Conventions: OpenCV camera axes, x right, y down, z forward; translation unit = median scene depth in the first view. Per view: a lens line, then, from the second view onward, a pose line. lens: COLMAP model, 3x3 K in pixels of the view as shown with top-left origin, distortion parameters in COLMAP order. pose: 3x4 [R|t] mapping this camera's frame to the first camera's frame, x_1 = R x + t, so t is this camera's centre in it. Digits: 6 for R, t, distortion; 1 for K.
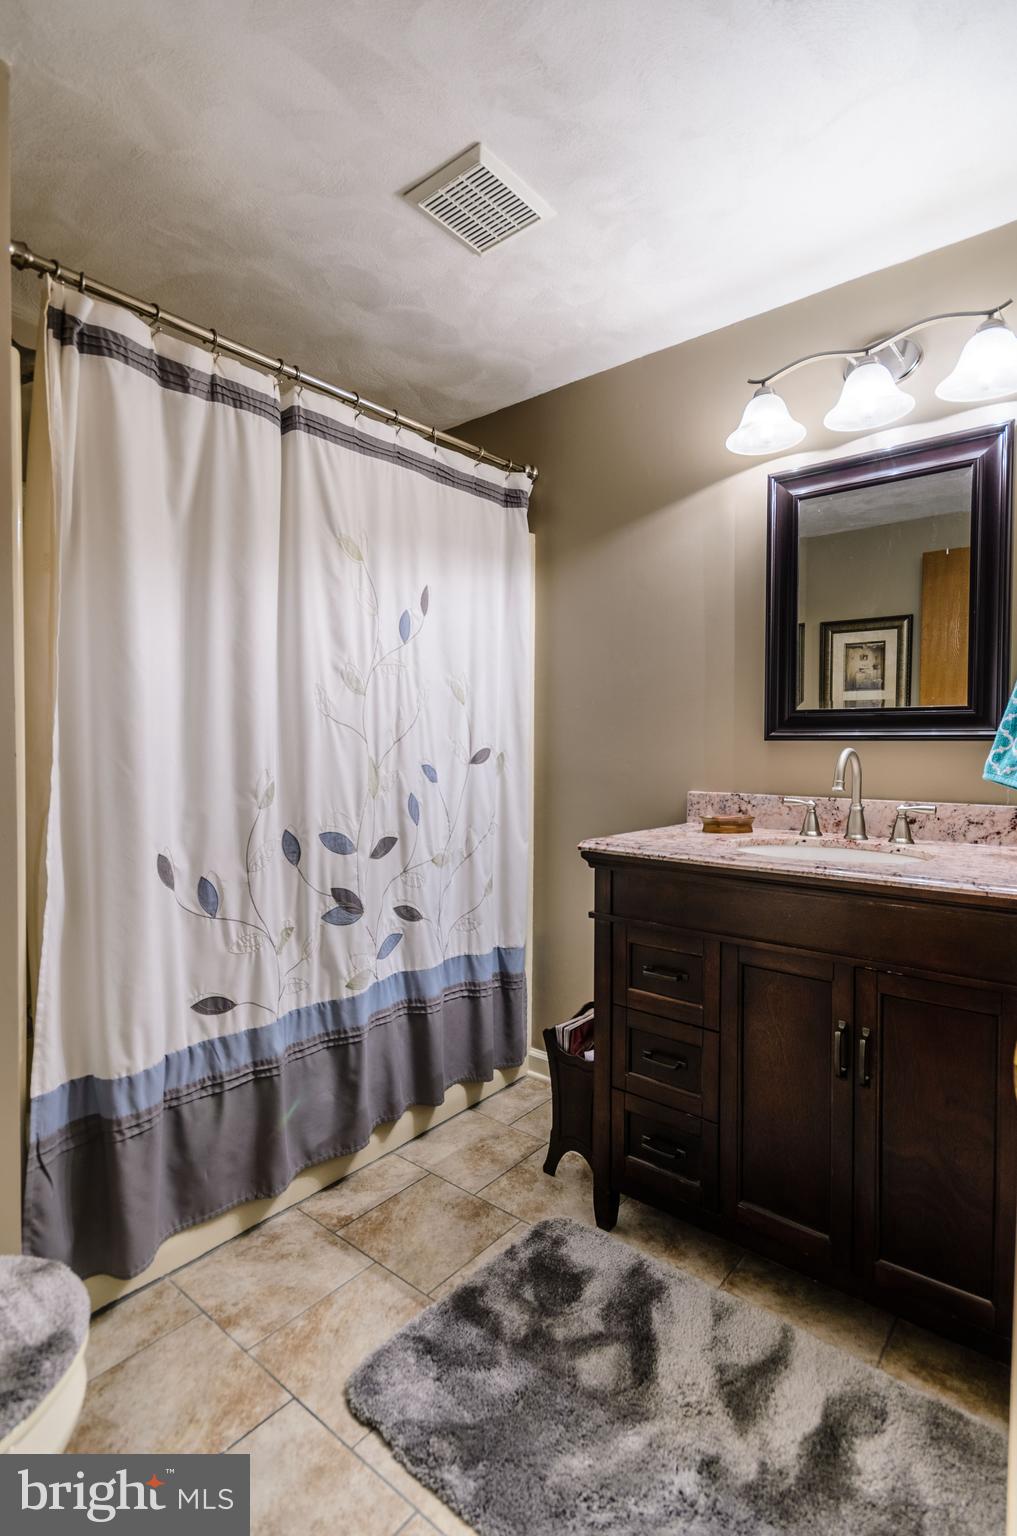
lens RADIAL K [[744.9, 0, 536.3], [0, 744.9, 762.2], [0, 0, 1]] dist [0.007835, -0.008709]
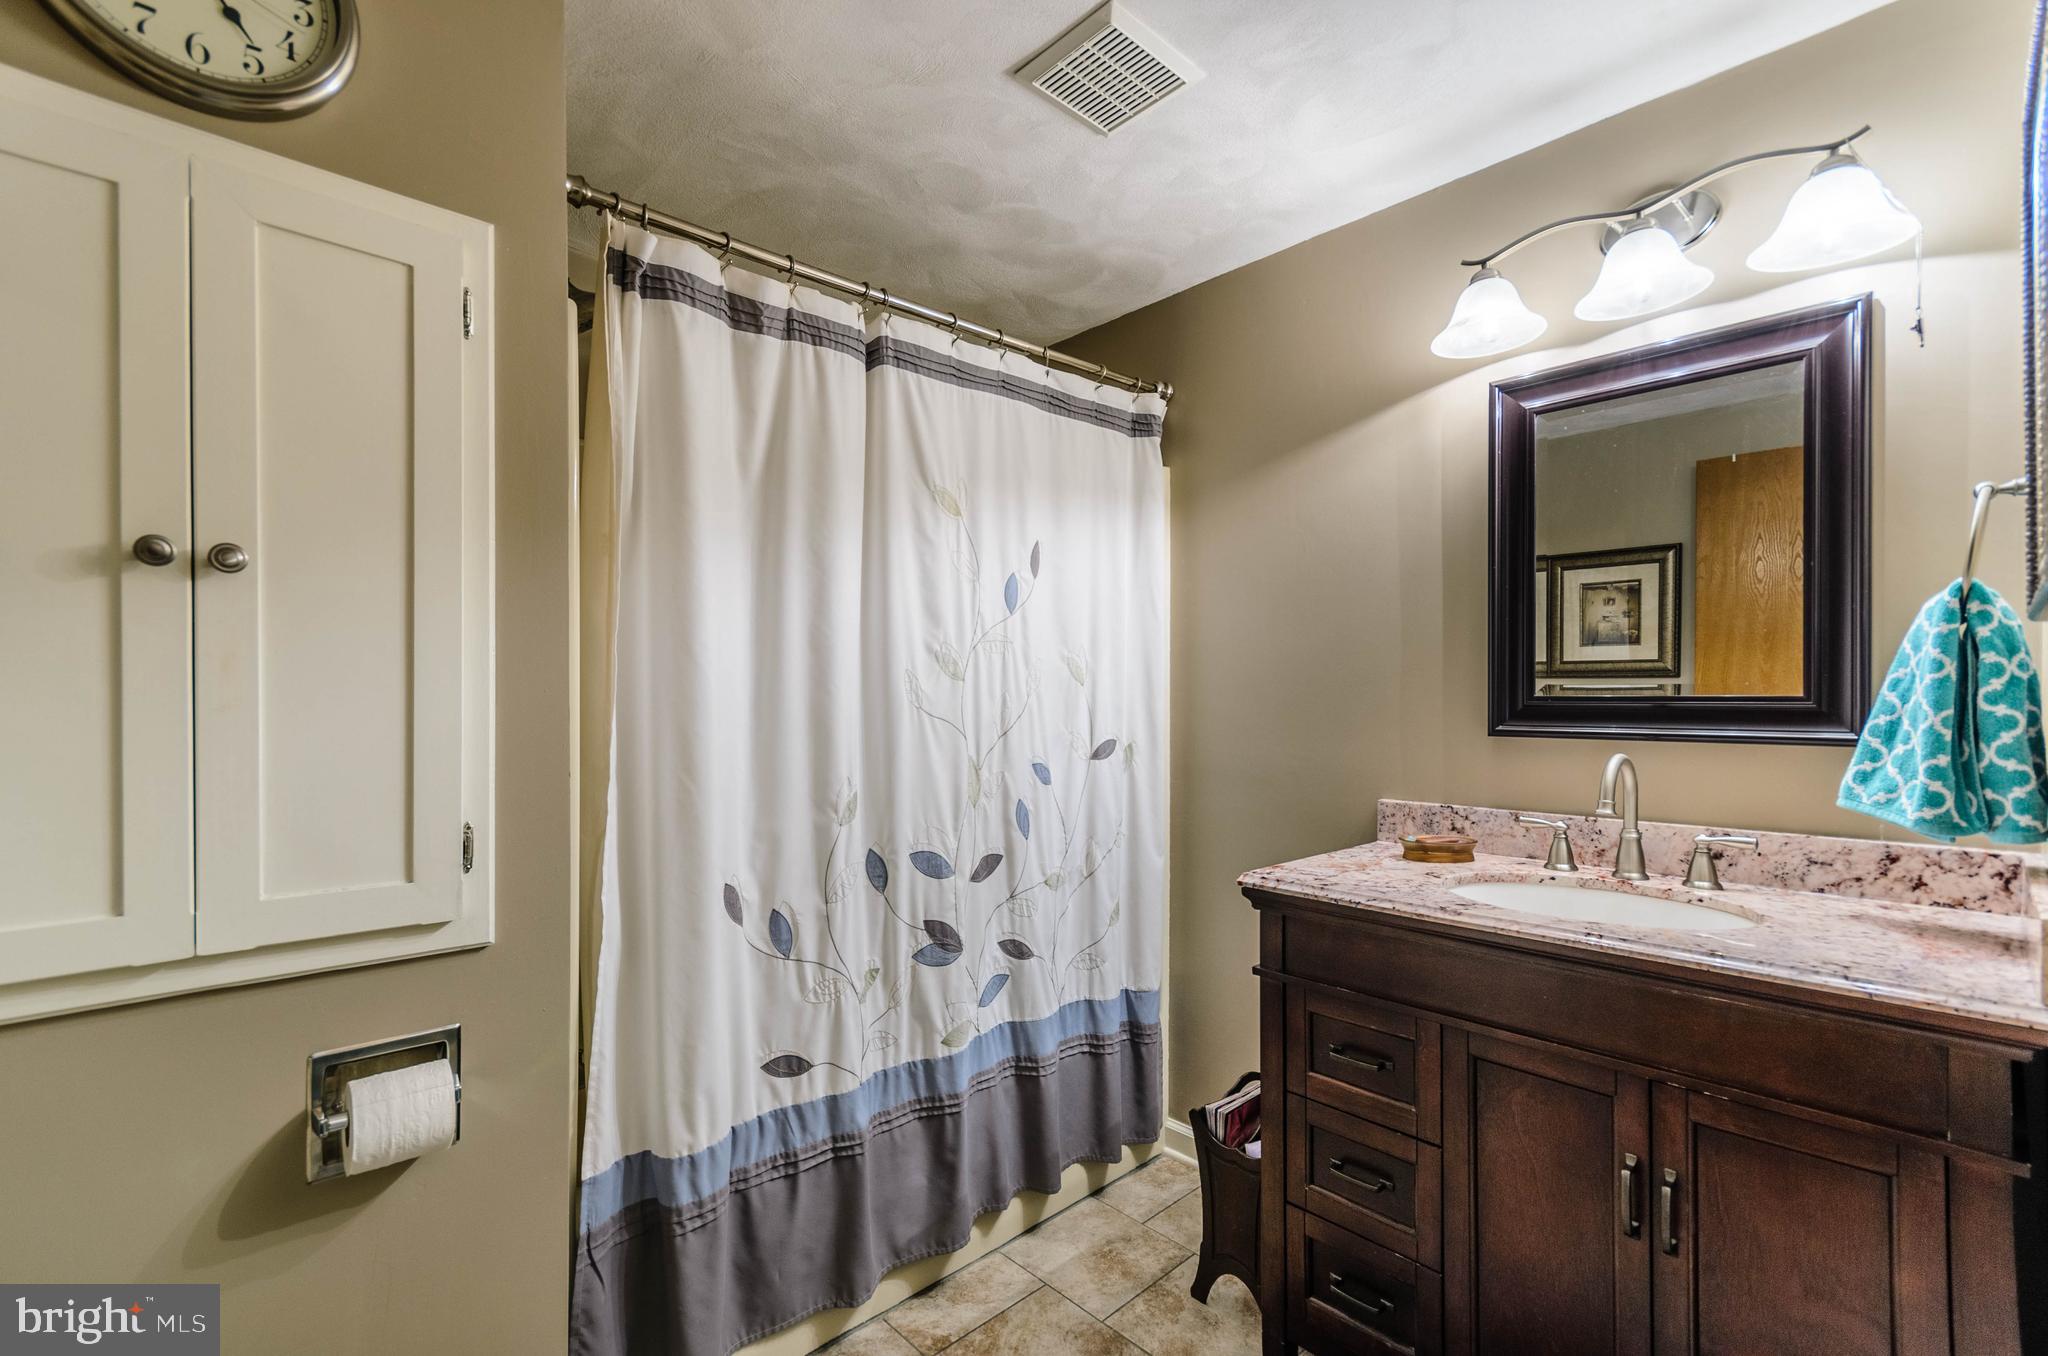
lens RADIAL K [[896.3, 0, 1016.6], [0, 896.3, 692.8], [0, 0, 1]] dist [0.008630, -0.003883]
pose [[0.988956, -0.005738, -0.148101, -0.032991], [0.002331, 0.999729, -0.023167, -0.062717], [0.148194, 0.022566, 0.988701, 0.048690]]
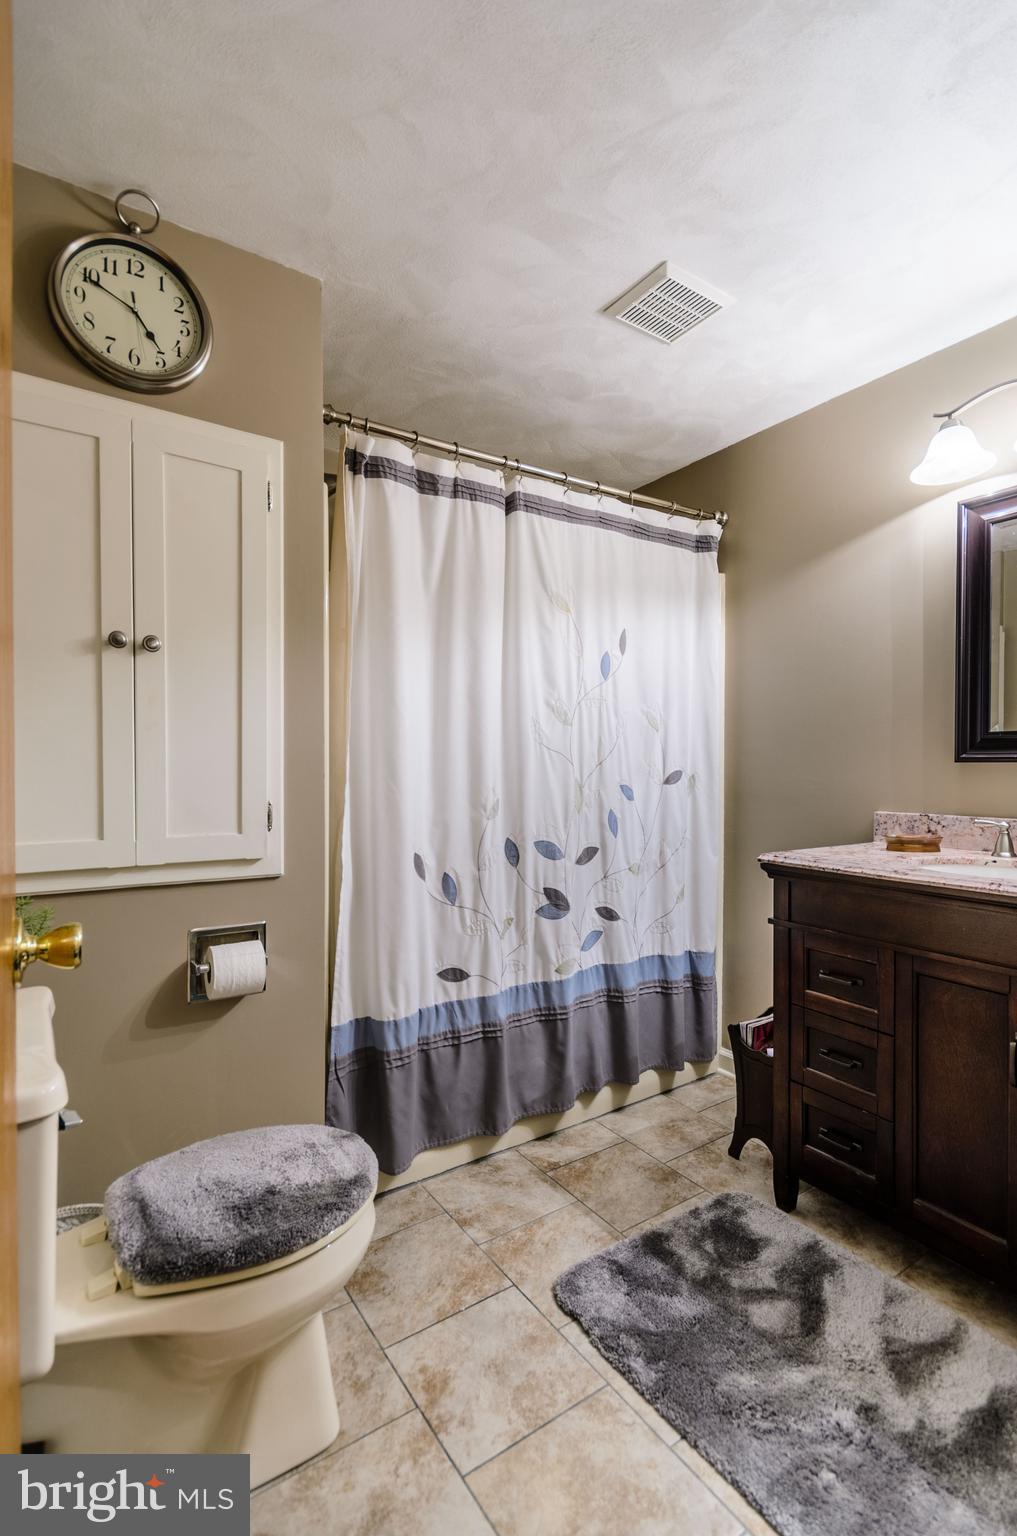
lens RADIAL K [[732.0, 0, 518.9], [0, 732.0, 778.0], [0, 0, 1]] dist [-0.000710, 0.000882]
pose [[0.954759, 0.000909, -0.297379, 0.041518], [-0.003486, 0.999961, -0.008138, 0.002969], [0.297360, 0.008806, 0.954725, -0.153735]]
